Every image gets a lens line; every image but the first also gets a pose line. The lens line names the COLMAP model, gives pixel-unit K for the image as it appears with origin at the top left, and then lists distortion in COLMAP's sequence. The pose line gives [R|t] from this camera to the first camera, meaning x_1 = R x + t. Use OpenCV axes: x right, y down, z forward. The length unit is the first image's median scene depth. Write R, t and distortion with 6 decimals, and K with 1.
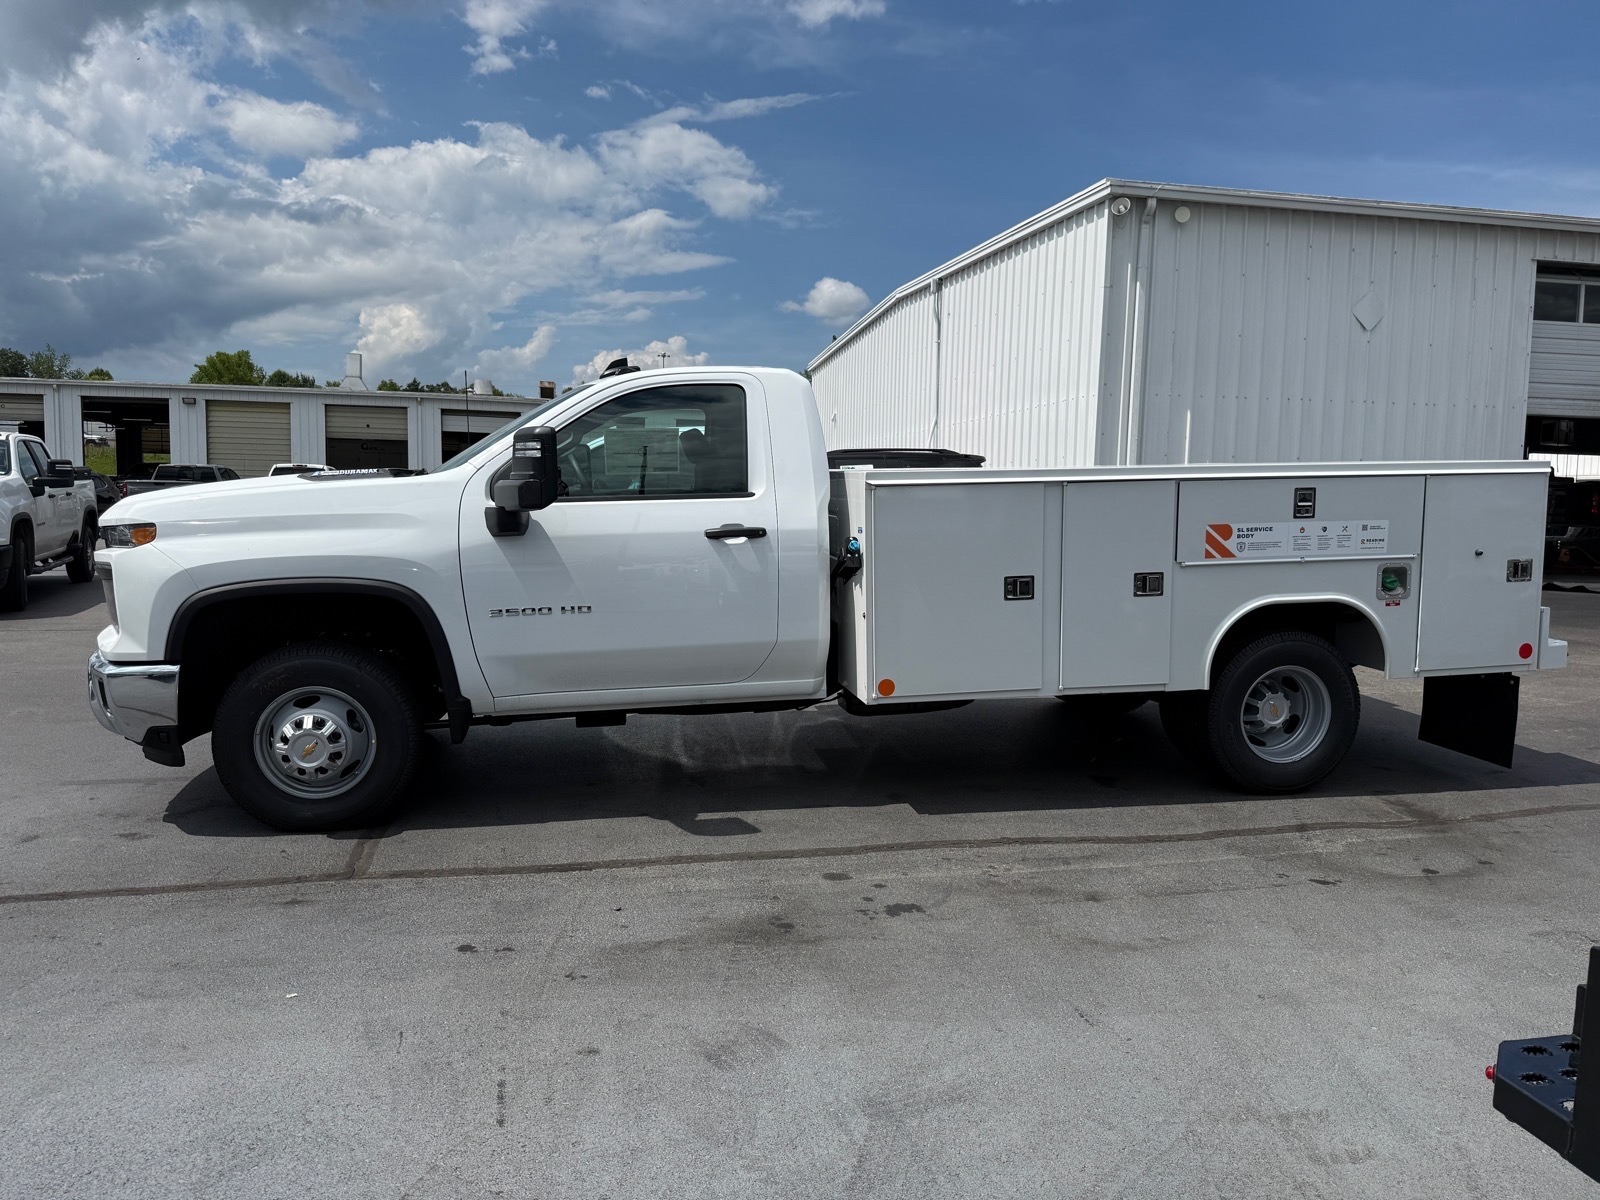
lens RADIAL K [[1139.3, 0, 800.0], [0, 1139.3, 600.0], [0, 0, 1]] dist [0.039206, -0.067246]
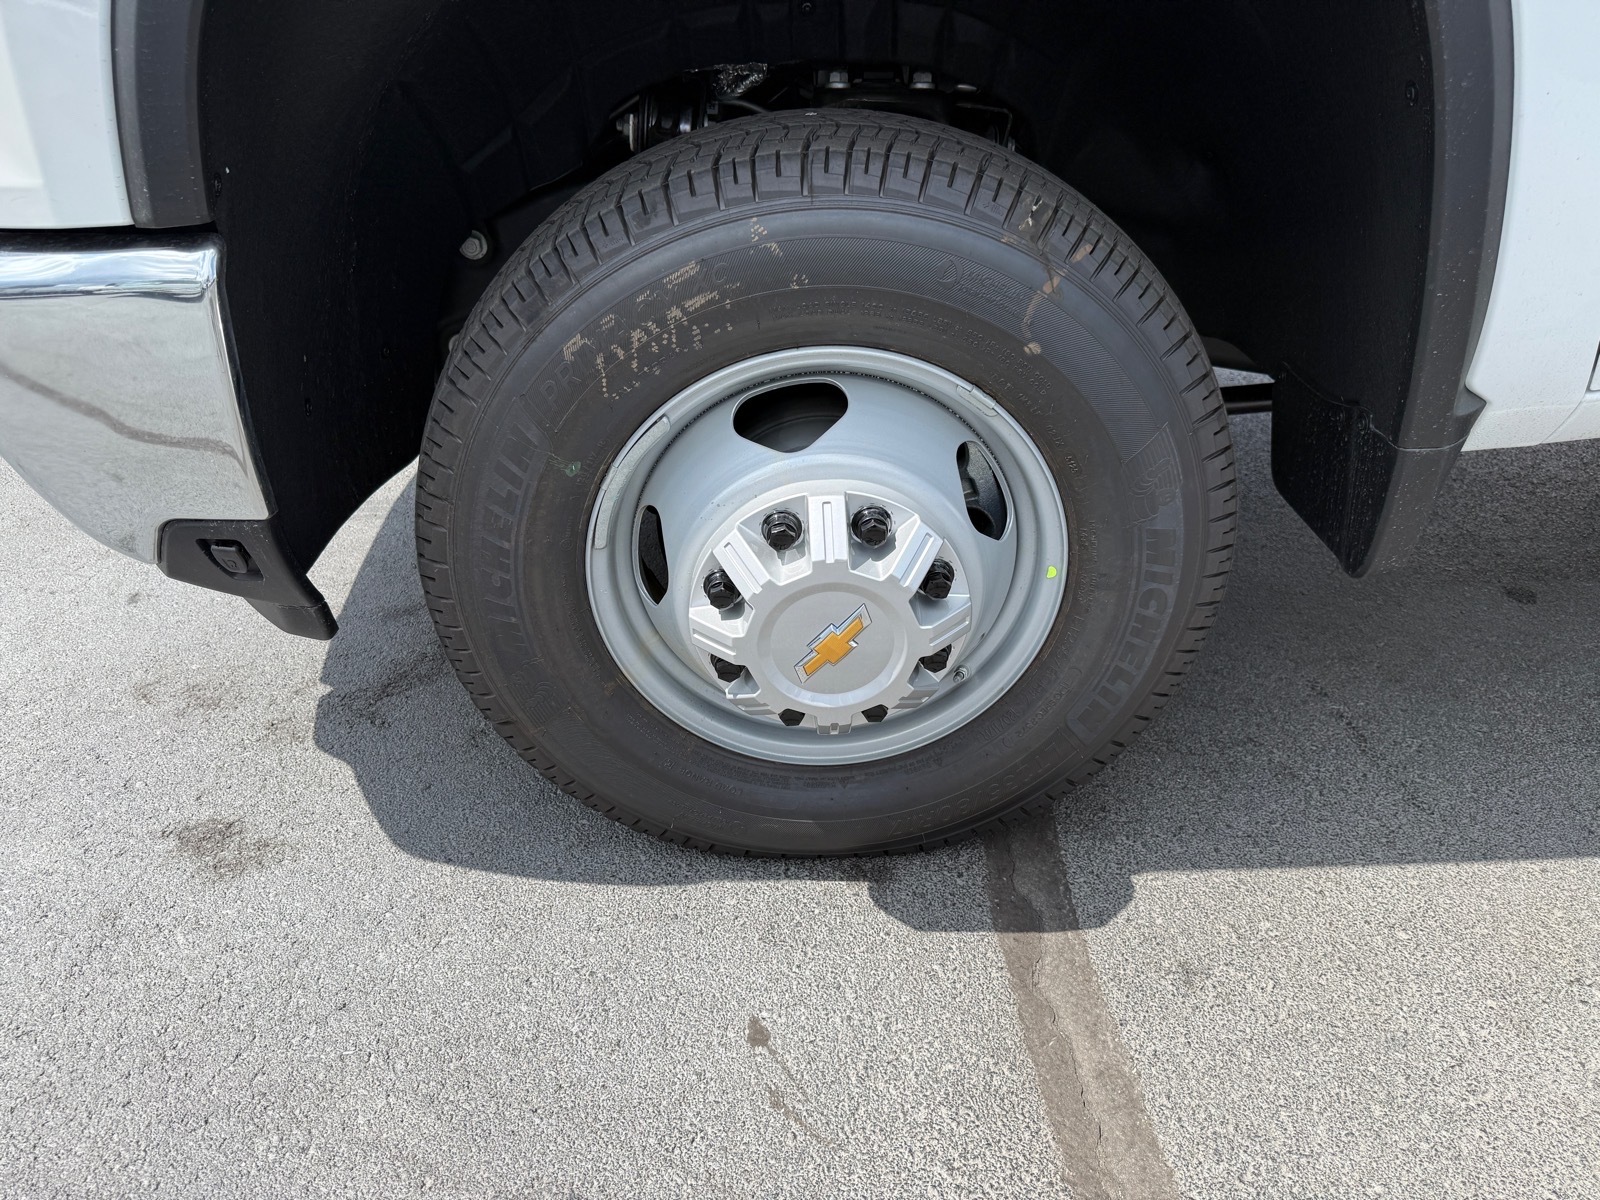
lens RADIAL K [[1139.3, 0, 800.0], [0, 1139.3, 600.0], [0, 0, 1]] dist [0.039206, -0.067246]
pose [[0.985259, 0.060843, -0.159884, -0.396692], [0.012880, 0.905578, 0.423984, 0.028287], [0.170584, -0.419793, 0.891445, 0.797404]]
